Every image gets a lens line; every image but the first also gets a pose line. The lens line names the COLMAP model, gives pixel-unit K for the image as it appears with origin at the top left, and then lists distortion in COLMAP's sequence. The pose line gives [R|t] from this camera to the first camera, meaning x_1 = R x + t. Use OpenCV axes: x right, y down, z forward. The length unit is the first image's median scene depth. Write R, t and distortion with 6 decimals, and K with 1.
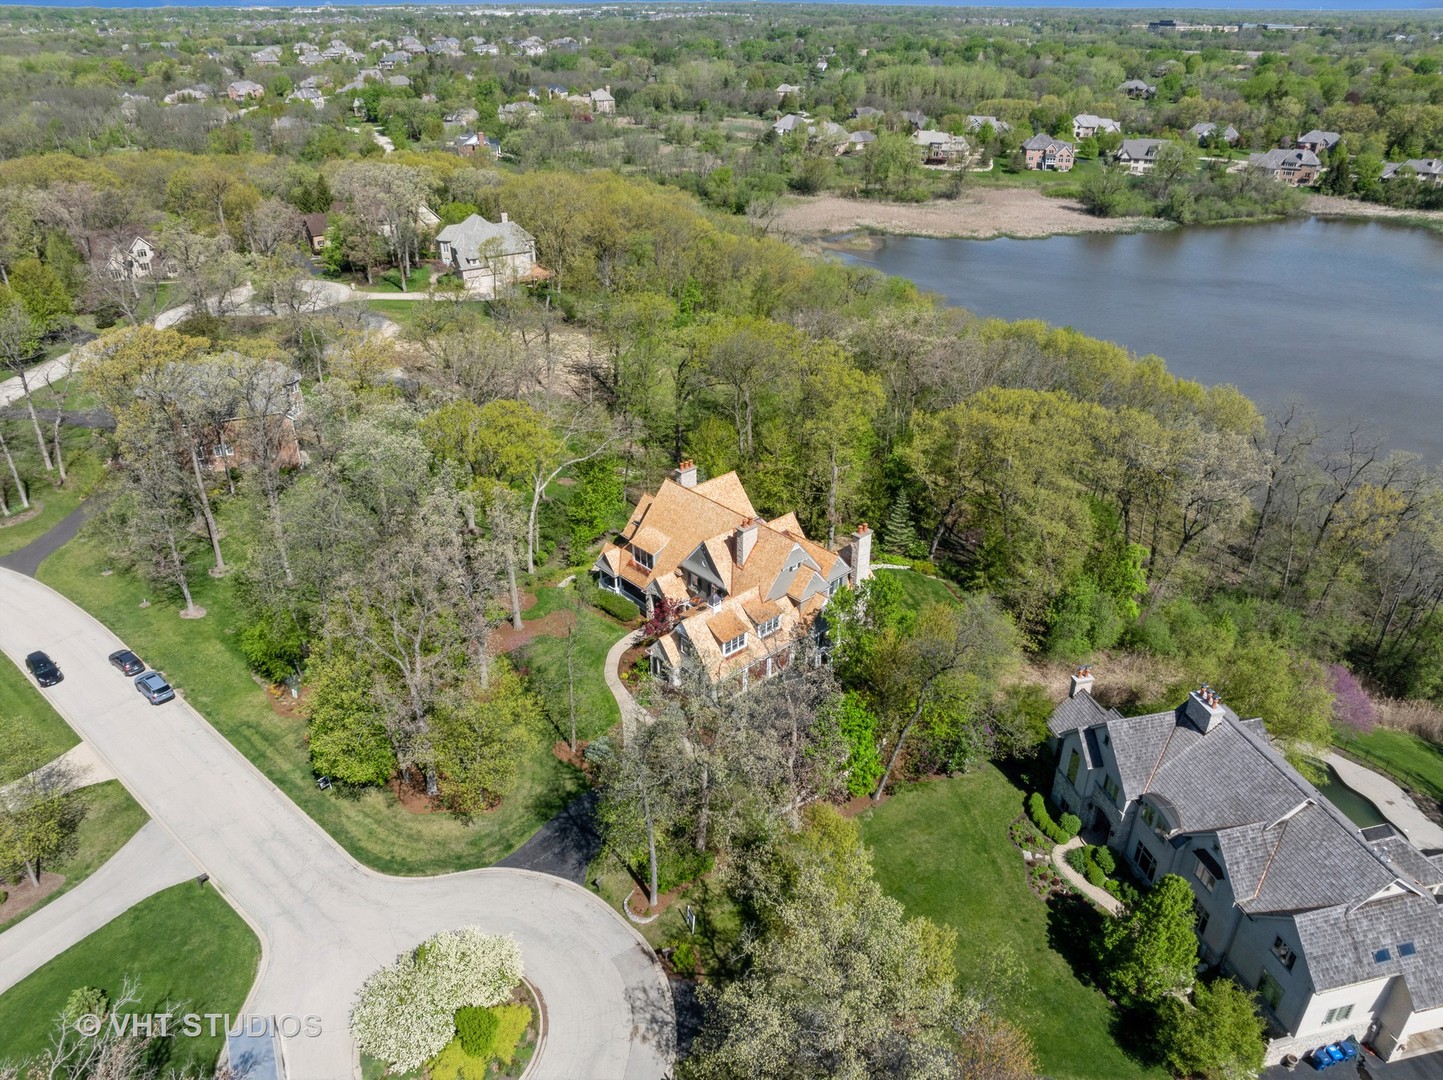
lens RADIAL K [[1008.0, 0, 727.3], [0, 1008.0, 538.9], [0, 0, 1]] dist [-0.065747, 0.043002]
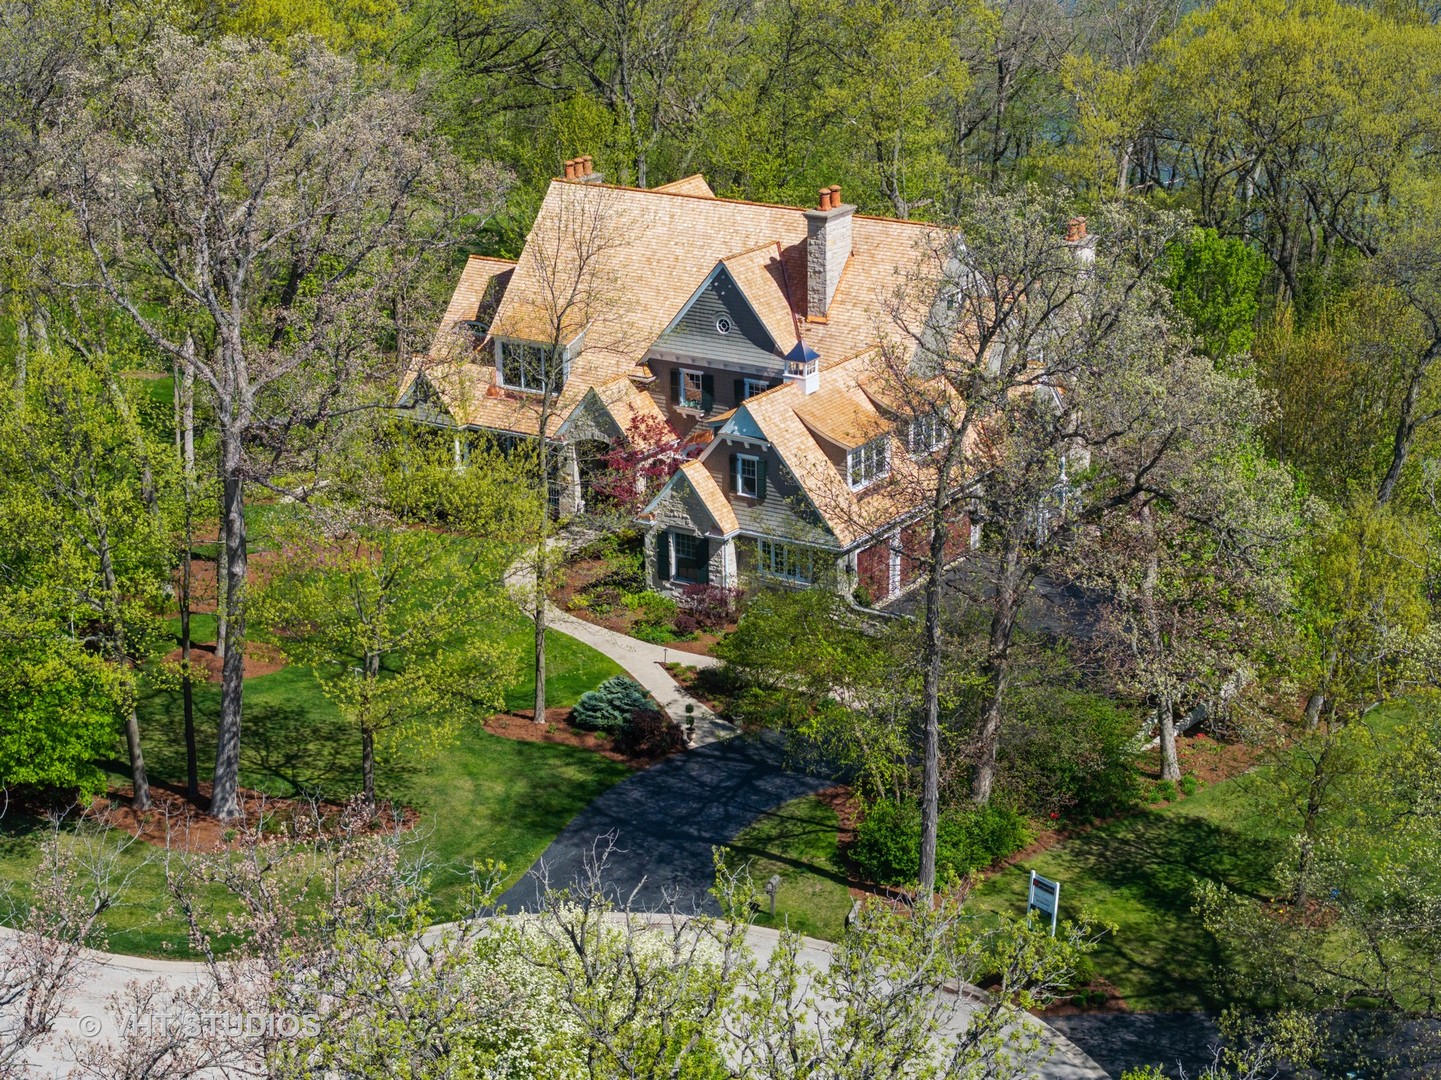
lens RADIAL K [[2954.9, 0, 716.7], [0, 2954.9, 536.0], [0, 0, 1]] dist [-0.027469, 0.000000]
pose [[0.969479, -0.092234, 0.227164, -0.138800], [0.130971, 0.978090, -0.161824, 0.137120], [-0.207261, 0.186637, 0.960317, -0.041350]]
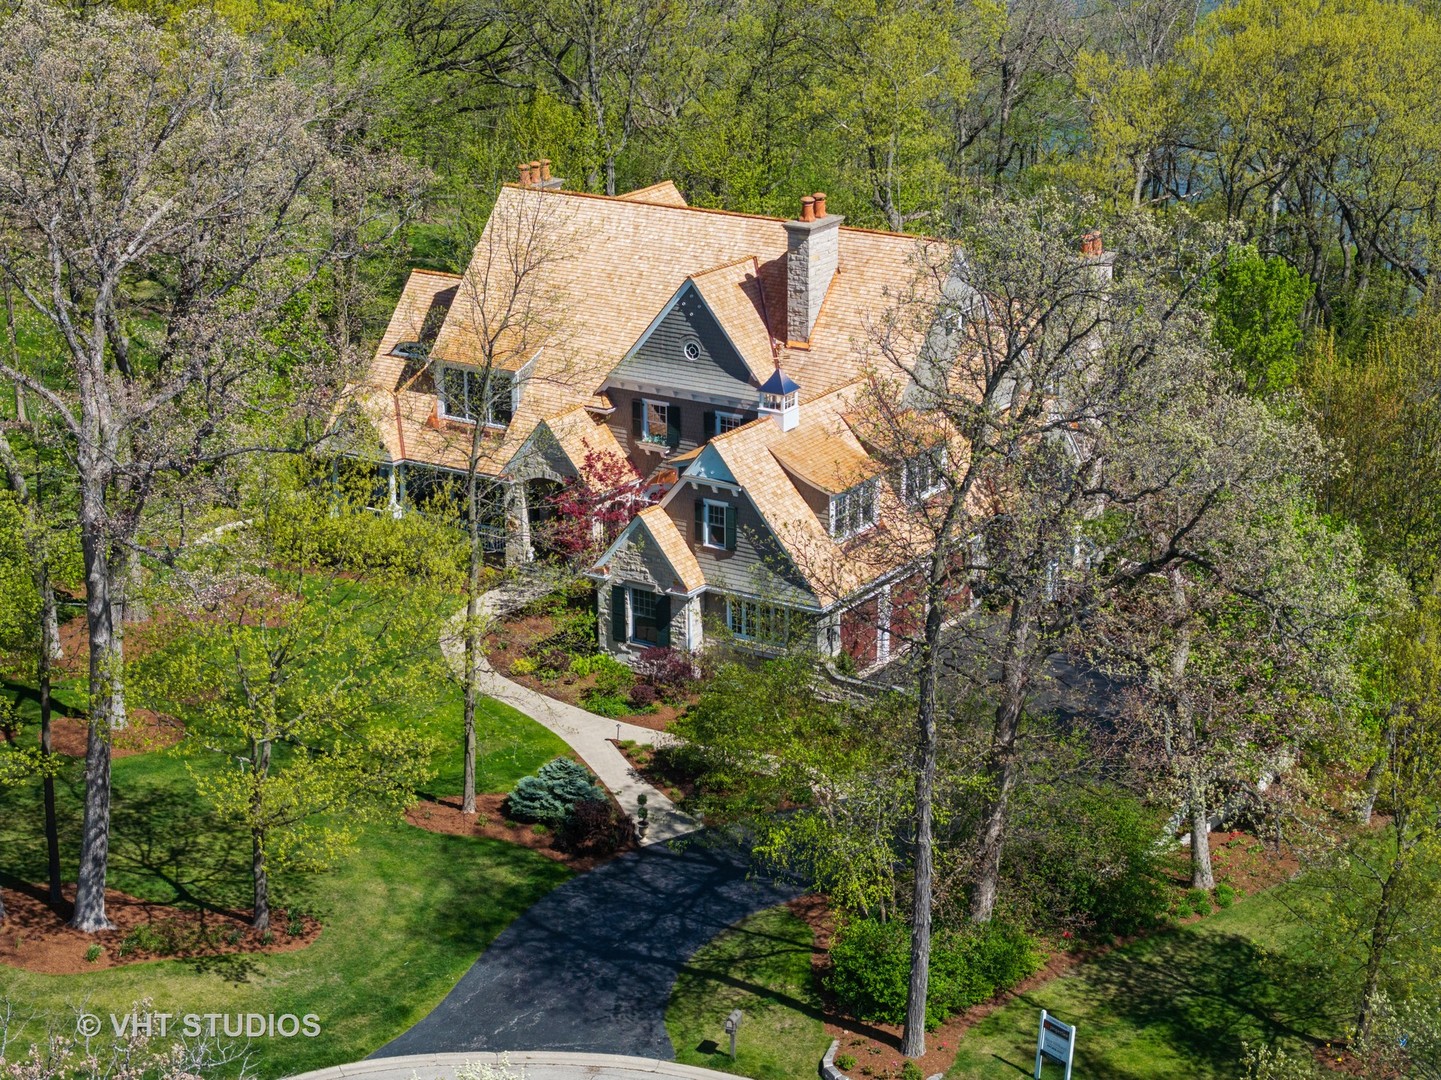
lens RADIAL K [[2954.9, 0, 722.6], [0, 2954.9, 546.2], [0, 0, 1]] dist [-0.027469, 0.000000]
pose [[0.969352, -0.083789, 0.230947, -0.119101], [0.123489, 0.978835, -0.163194, 0.121316], [-0.212385, 0.186712, 0.959183, 0.018212]]
